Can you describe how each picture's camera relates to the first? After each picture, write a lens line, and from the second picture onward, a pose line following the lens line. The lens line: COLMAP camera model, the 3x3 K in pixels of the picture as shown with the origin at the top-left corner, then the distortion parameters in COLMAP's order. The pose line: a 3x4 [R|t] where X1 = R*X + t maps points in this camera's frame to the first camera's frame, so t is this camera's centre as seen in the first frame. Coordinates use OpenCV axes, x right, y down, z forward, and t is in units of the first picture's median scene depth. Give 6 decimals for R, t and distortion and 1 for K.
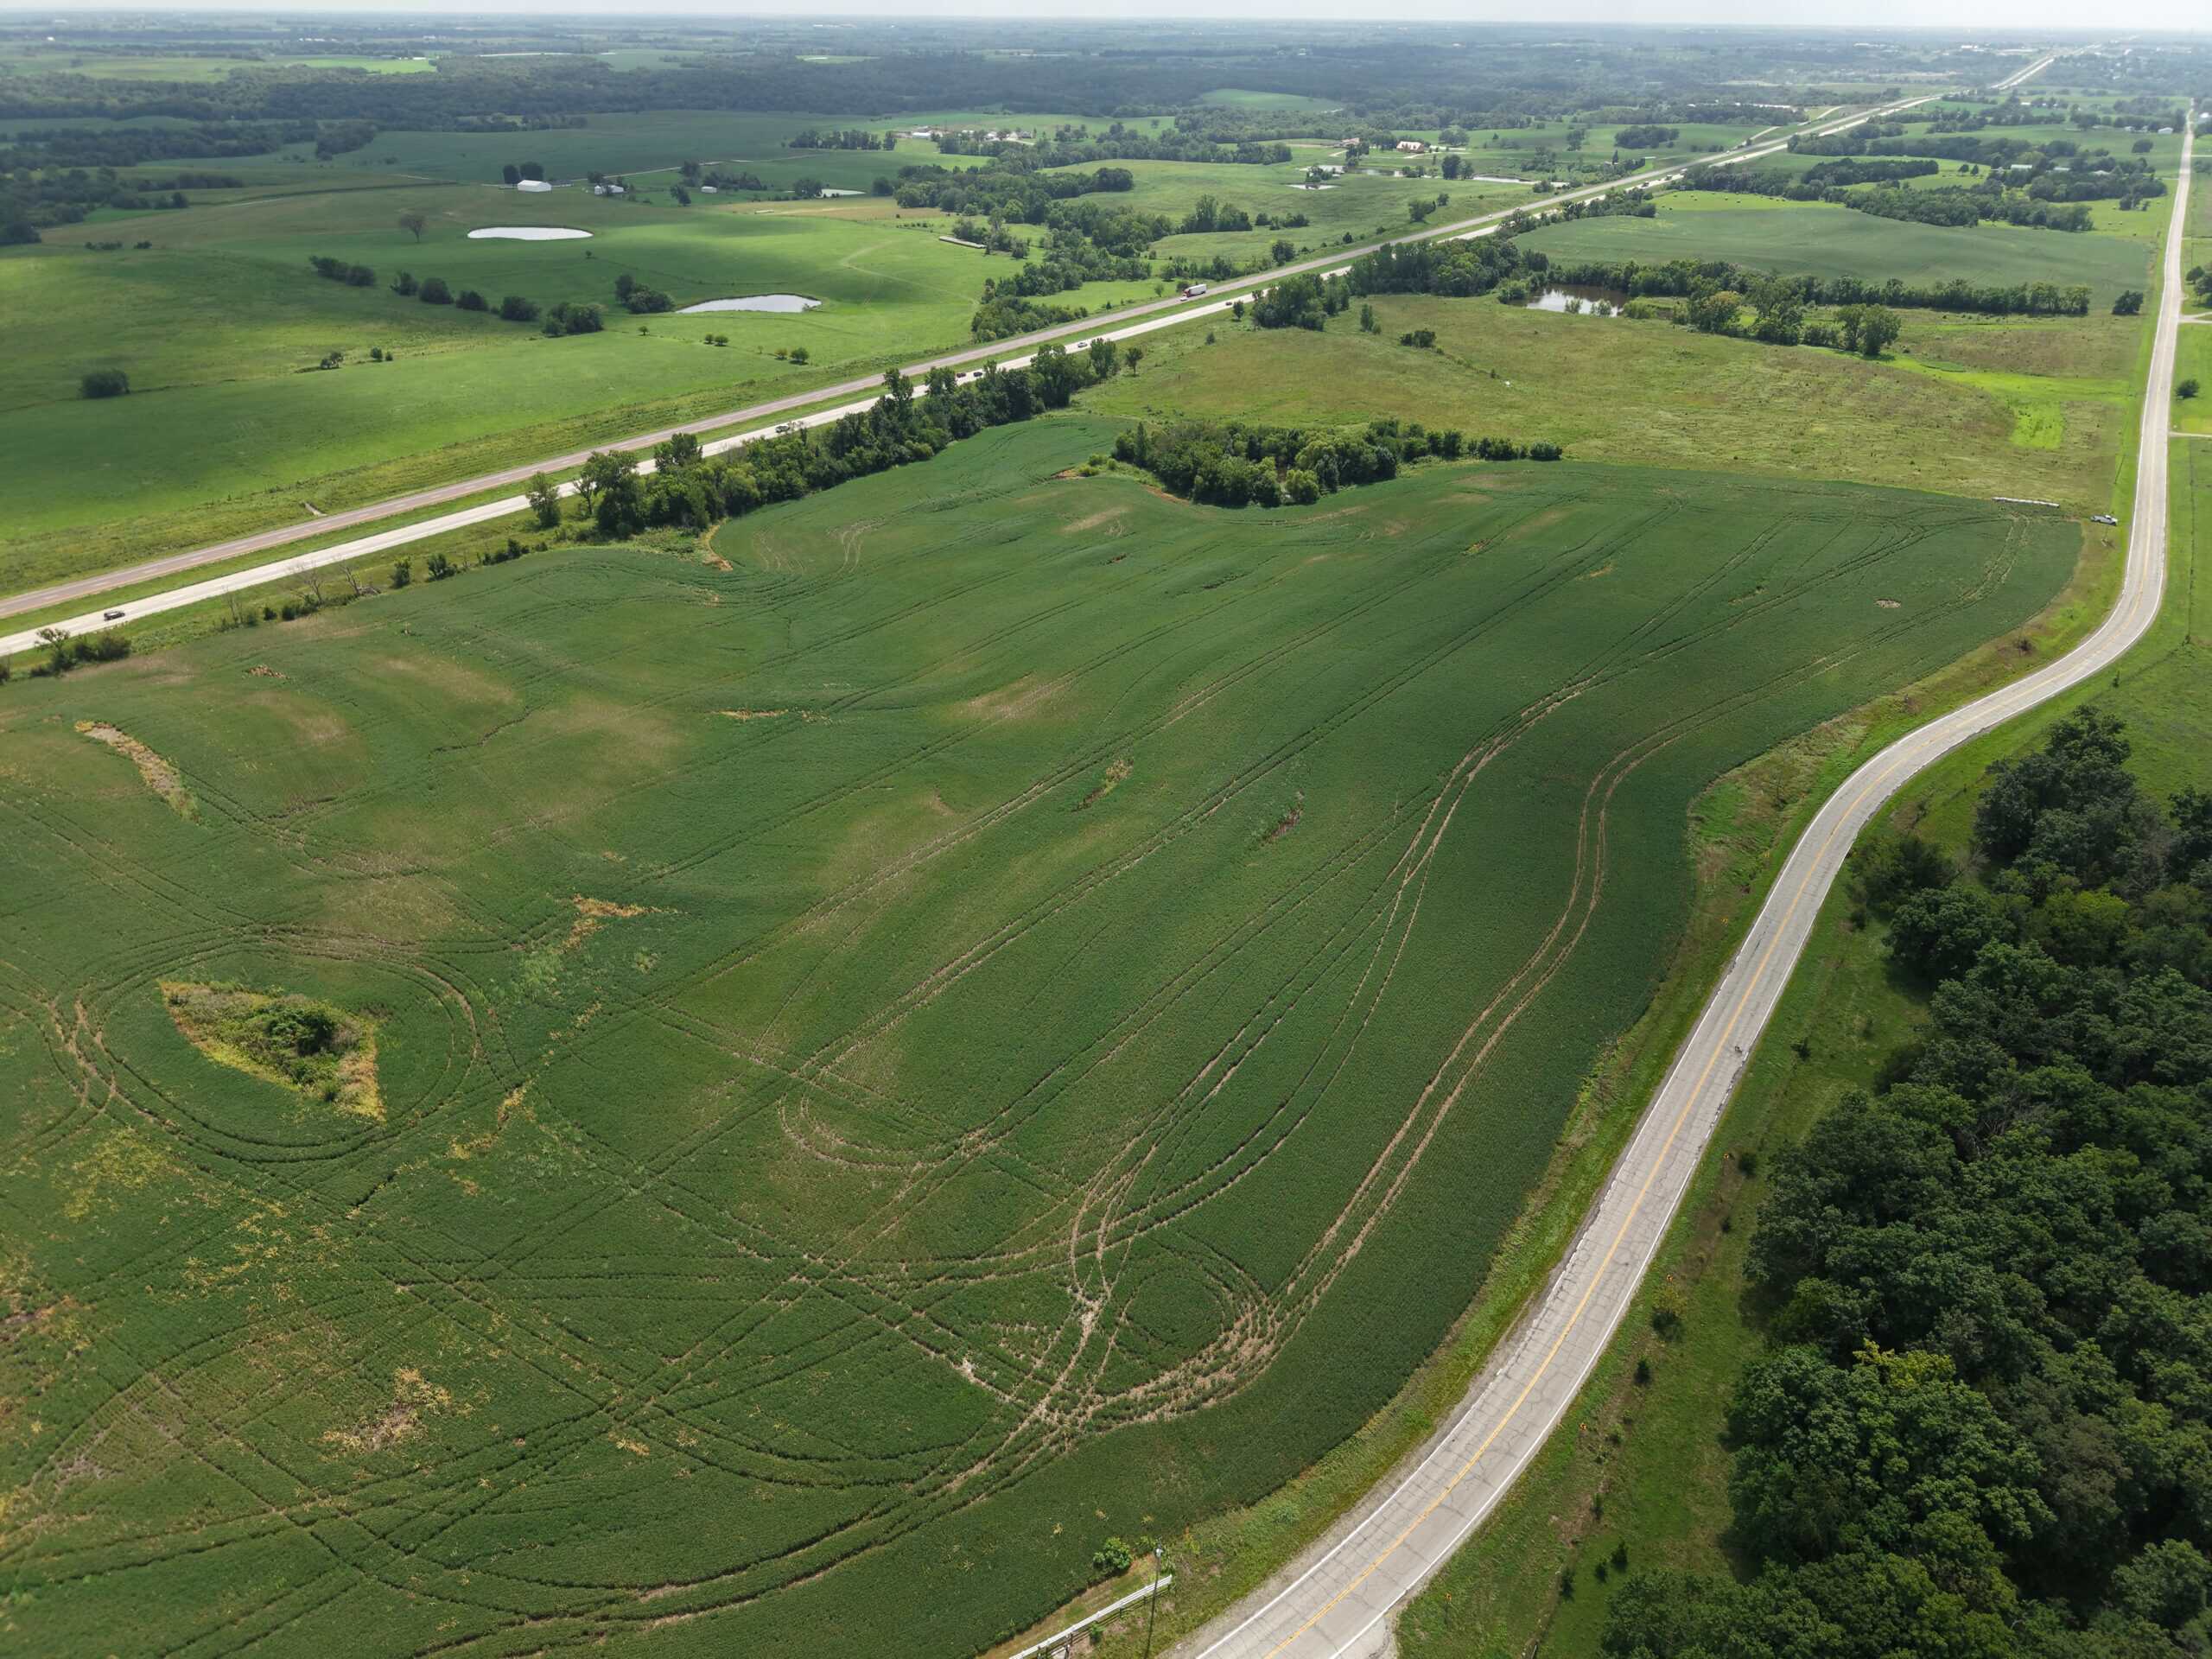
lens RADIAL K [[1487.3, 0, 1101.6], [0, 1487.3, 827.6], [0, 0, 1]] dist [0.014156, -0.007796]
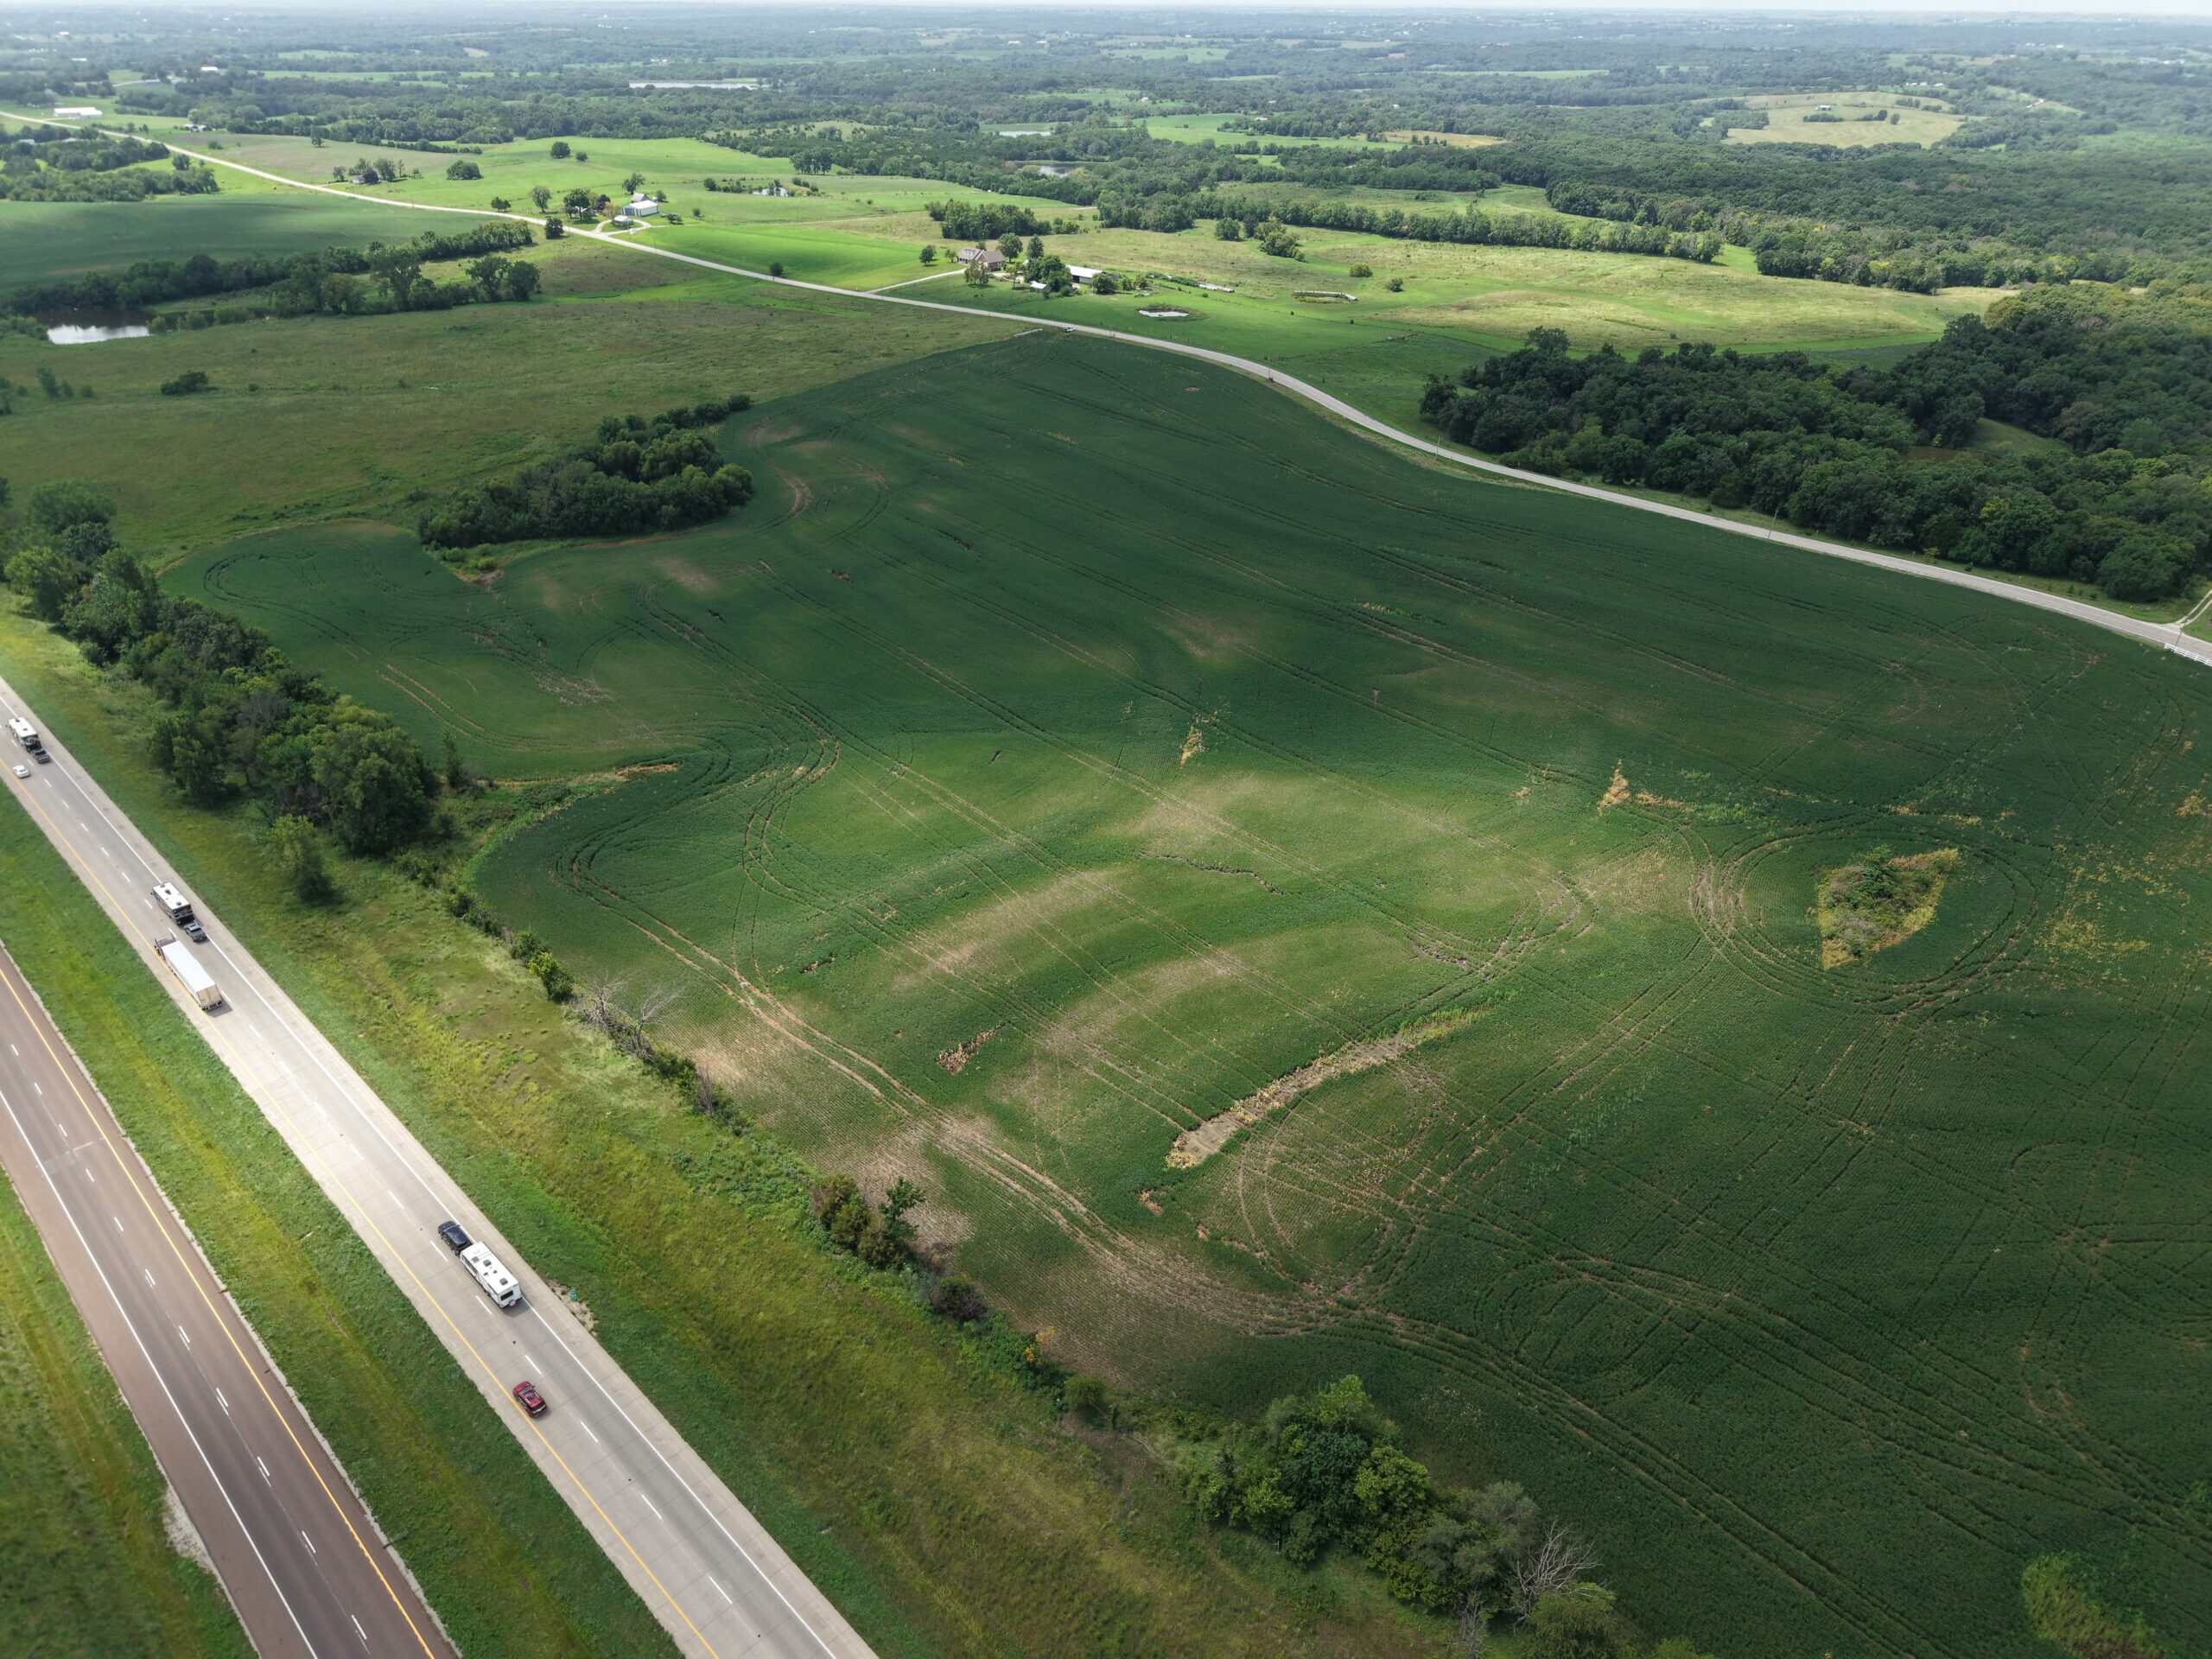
lens RADIAL K [[1487.3, 0, 1101.6], [0, 1487.3, 827.6], [0, 0, 1]] dist [0.014156, -0.007796]
pose [[0.209290, -0.484166, 0.849577, -1.004930], [0.468150, 0.812390, 0.347647, -0.362074], [-0.858507, 0.324970, 0.396687, 0.644341]]
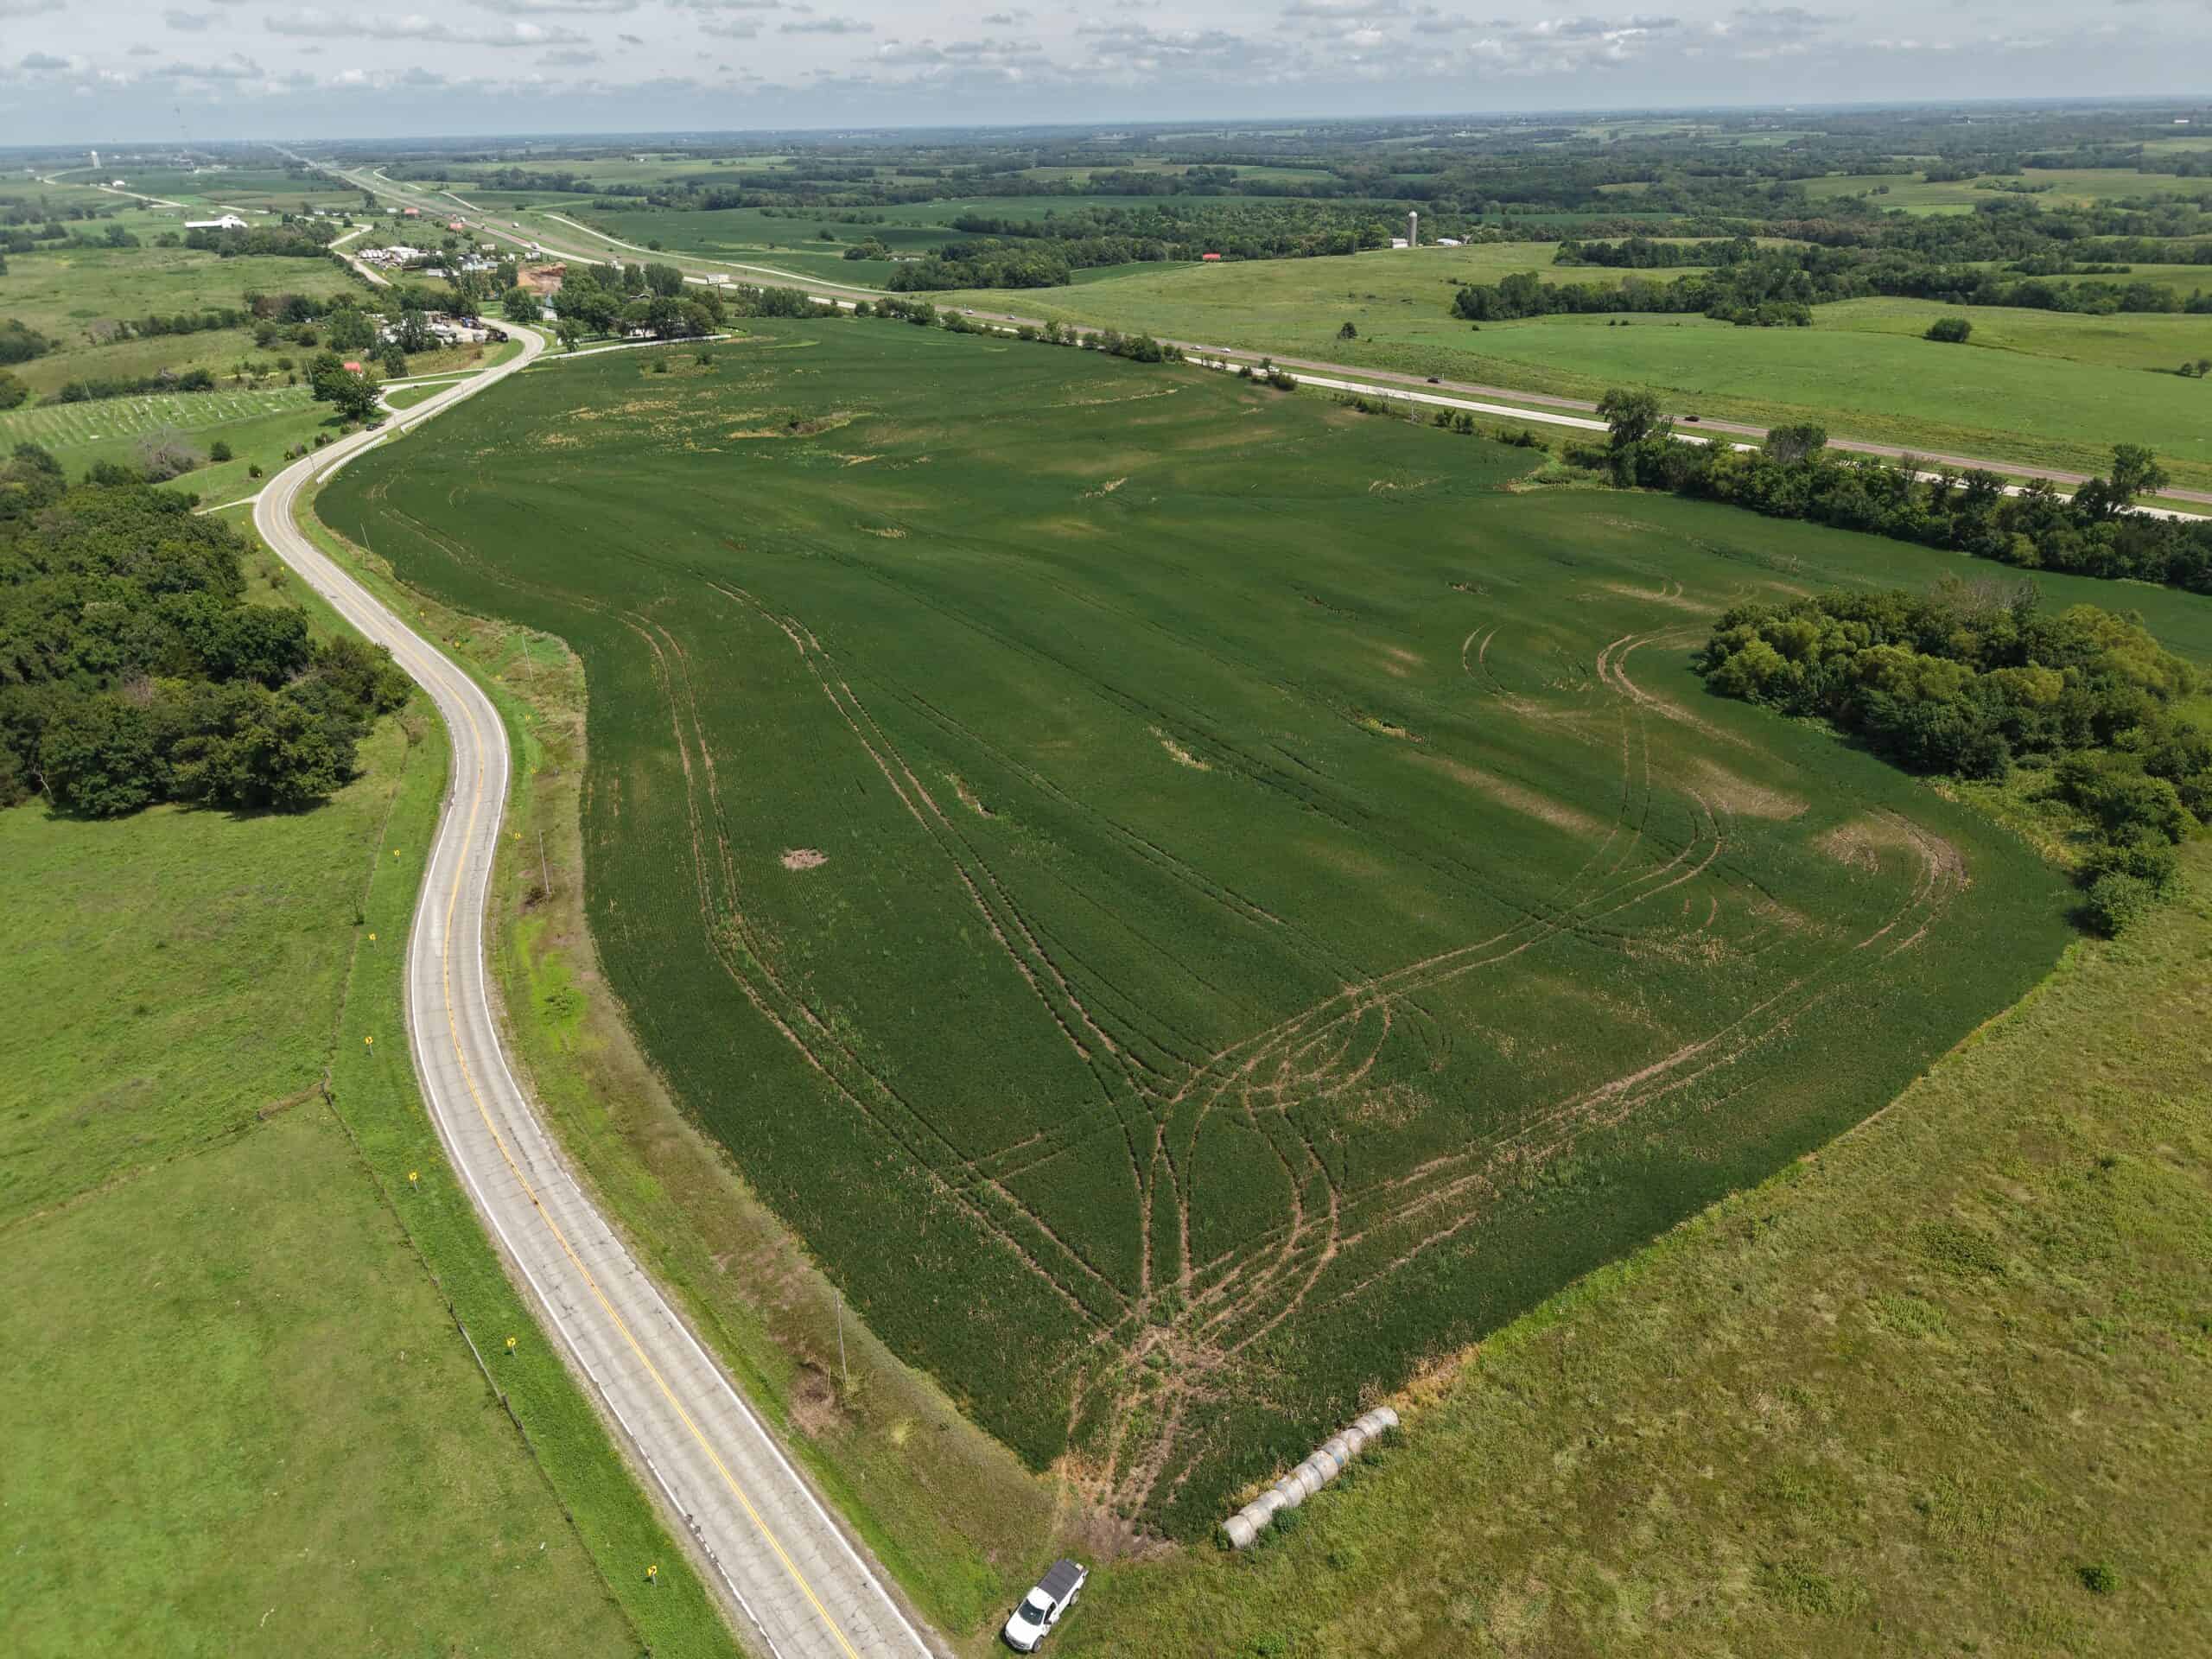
lens RADIAL K [[1487.3, 0, 1101.6], [0, 1487.3, 827.6], [0, 0, 1]] dist [0.014156, -0.007796]
pose [[-0.314418, 0.406841, -0.857684, 0.967266], [-0.448523, 0.732626, 0.511944, -0.488005], [0.836641, 0.545656, -0.047873, 1.140906]]
